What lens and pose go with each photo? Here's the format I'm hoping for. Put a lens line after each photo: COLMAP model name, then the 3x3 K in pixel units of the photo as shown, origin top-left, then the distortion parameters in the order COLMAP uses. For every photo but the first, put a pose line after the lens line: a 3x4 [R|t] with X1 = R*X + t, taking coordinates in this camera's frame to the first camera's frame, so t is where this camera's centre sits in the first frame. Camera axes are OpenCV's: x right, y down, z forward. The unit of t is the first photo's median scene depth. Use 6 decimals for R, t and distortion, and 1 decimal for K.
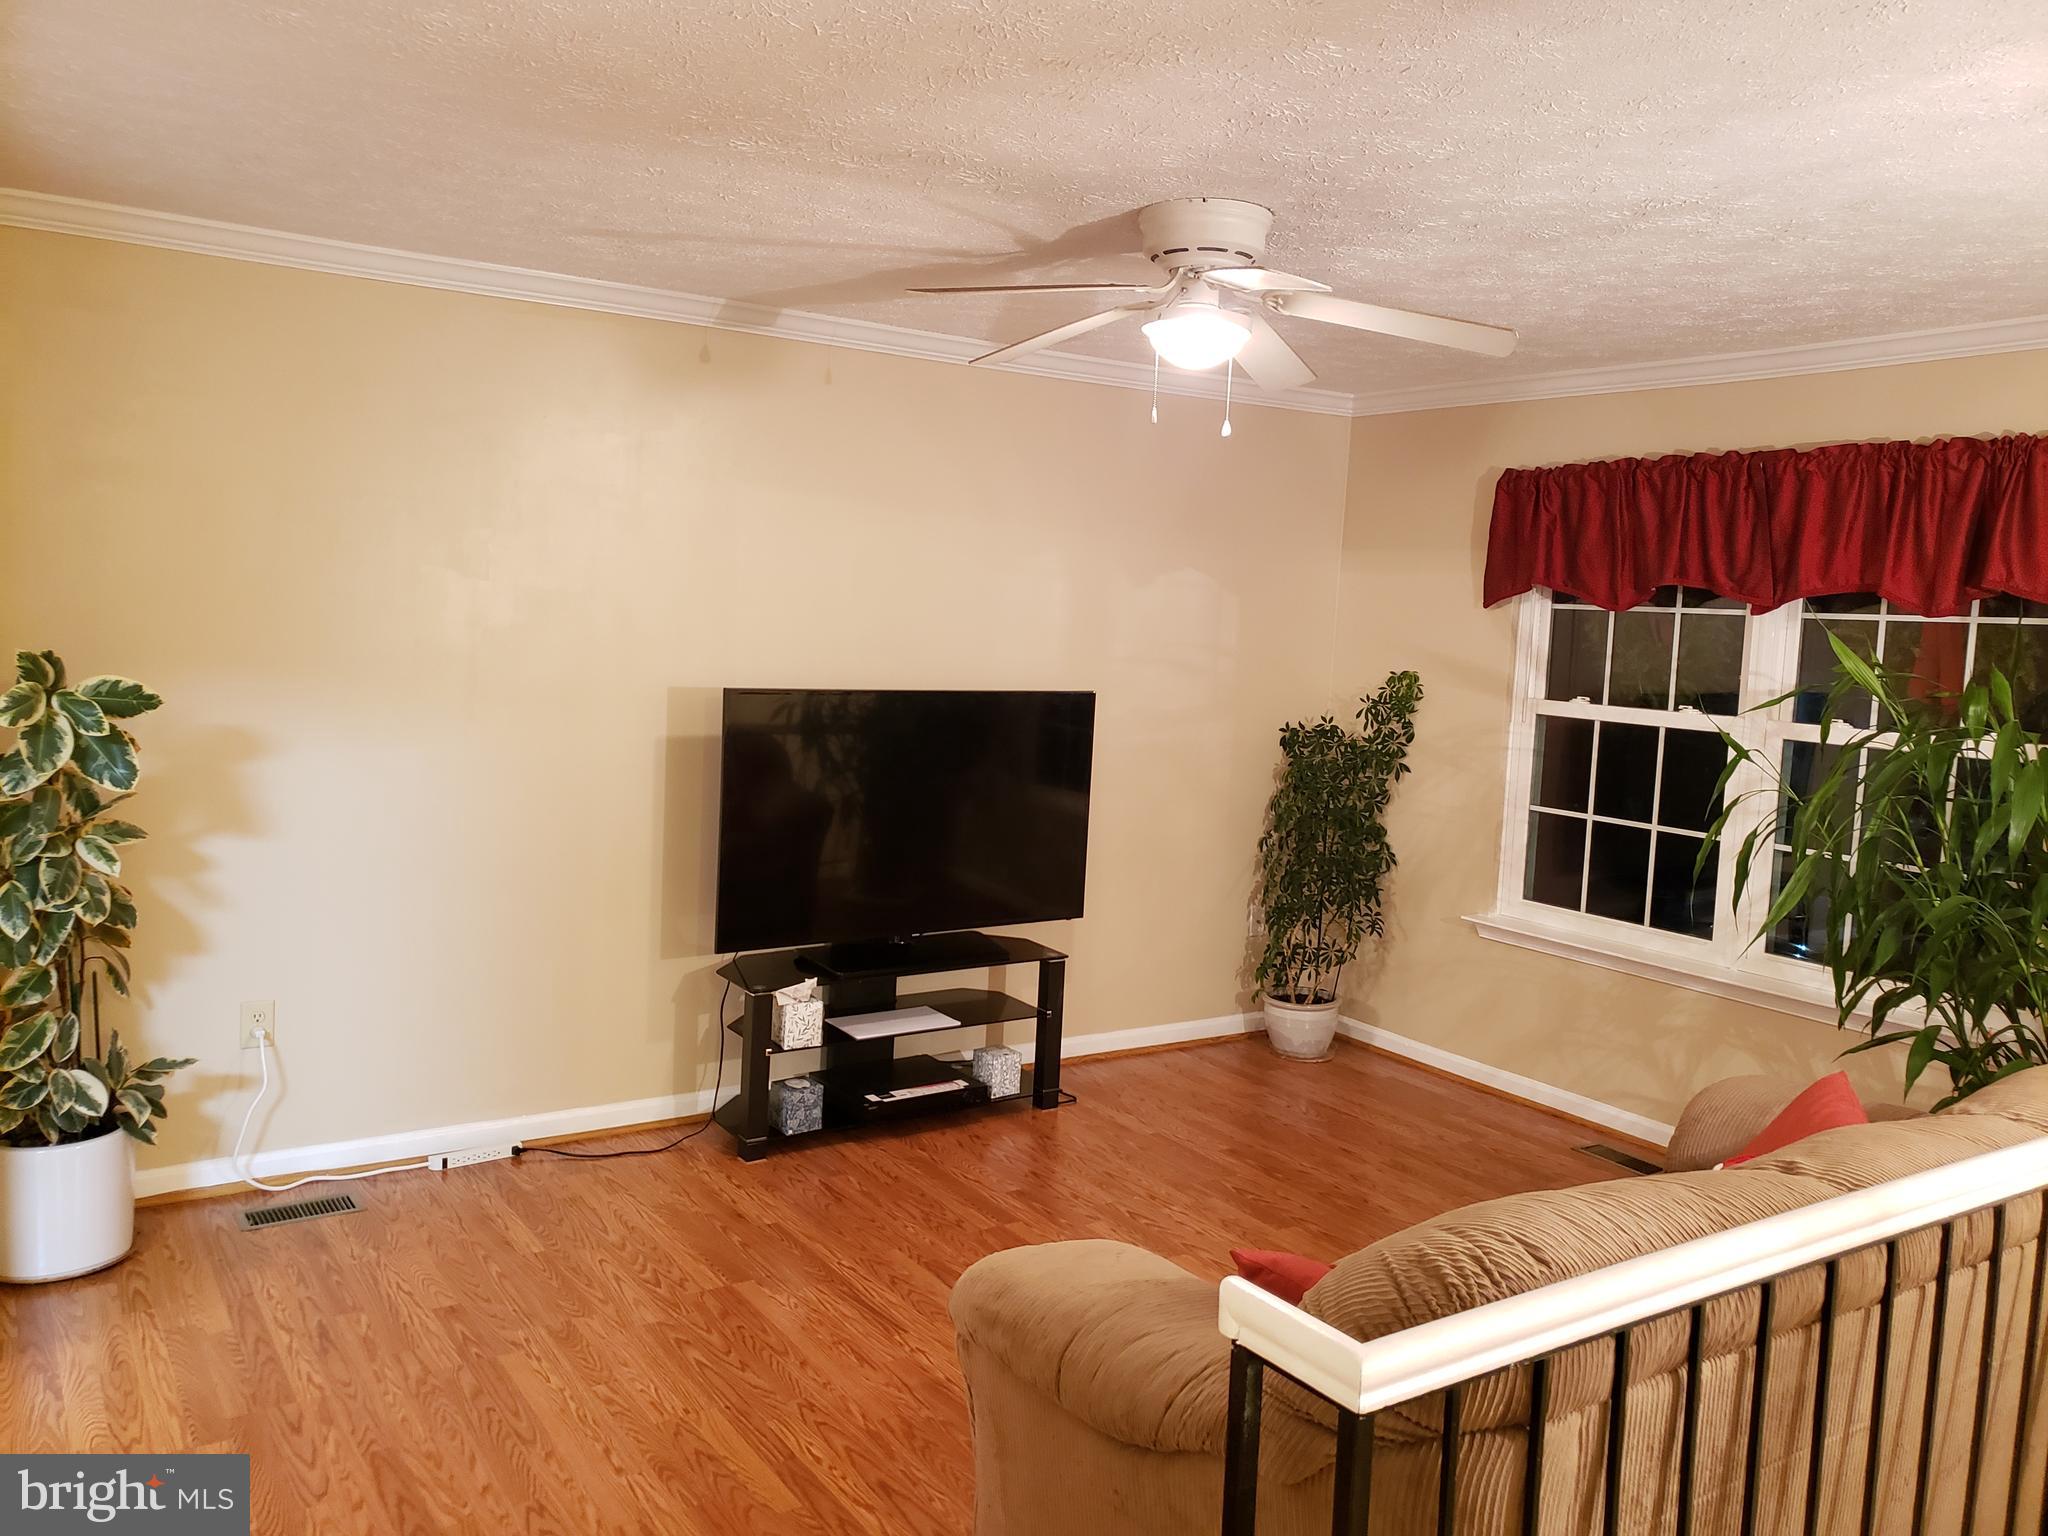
lens RADIAL K [[1551.7, 0, 1006.9], [0, 1551.7, 748.3], [0, 0, 1]] dist [0.047104, -0.026264]
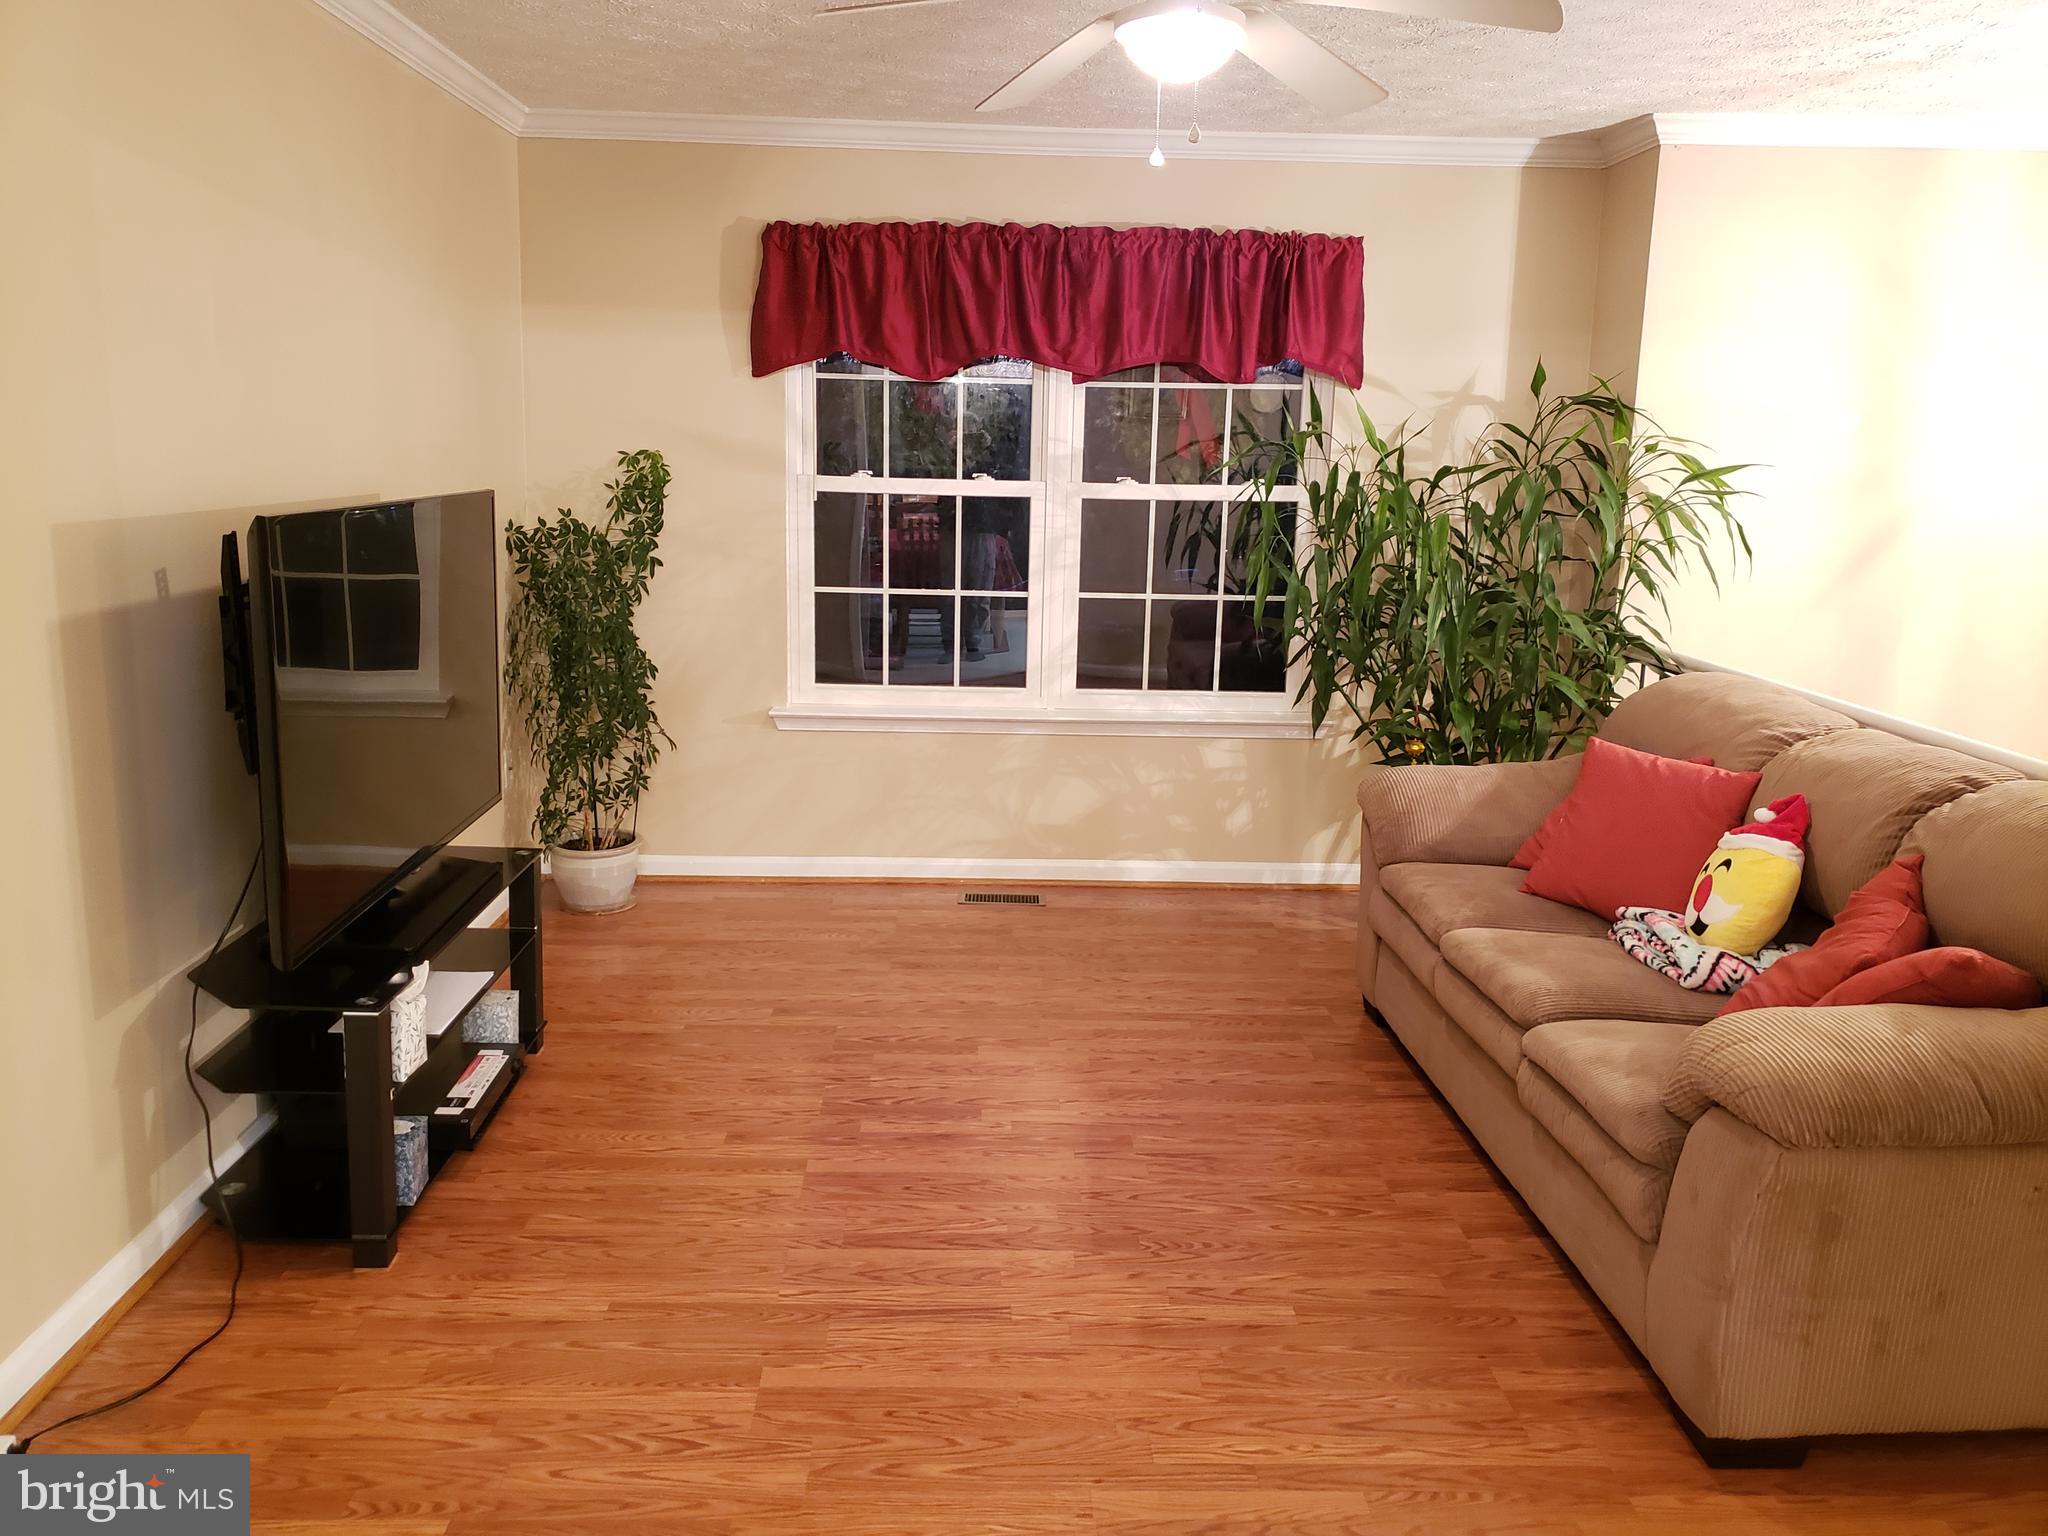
lens RADIAL K [[1551.7, 0, 1006.6], [0, 1551.7, 774.4], [0, 0, 1]] dist [0.047104, -0.026264]
pose [[0.544538, -0.208009, 0.812533, -0.455539], [0.080047, 0.977226, 0.196525, -0.033484], [-0.834908, -0.041974, 0.548787, 0.400227]]
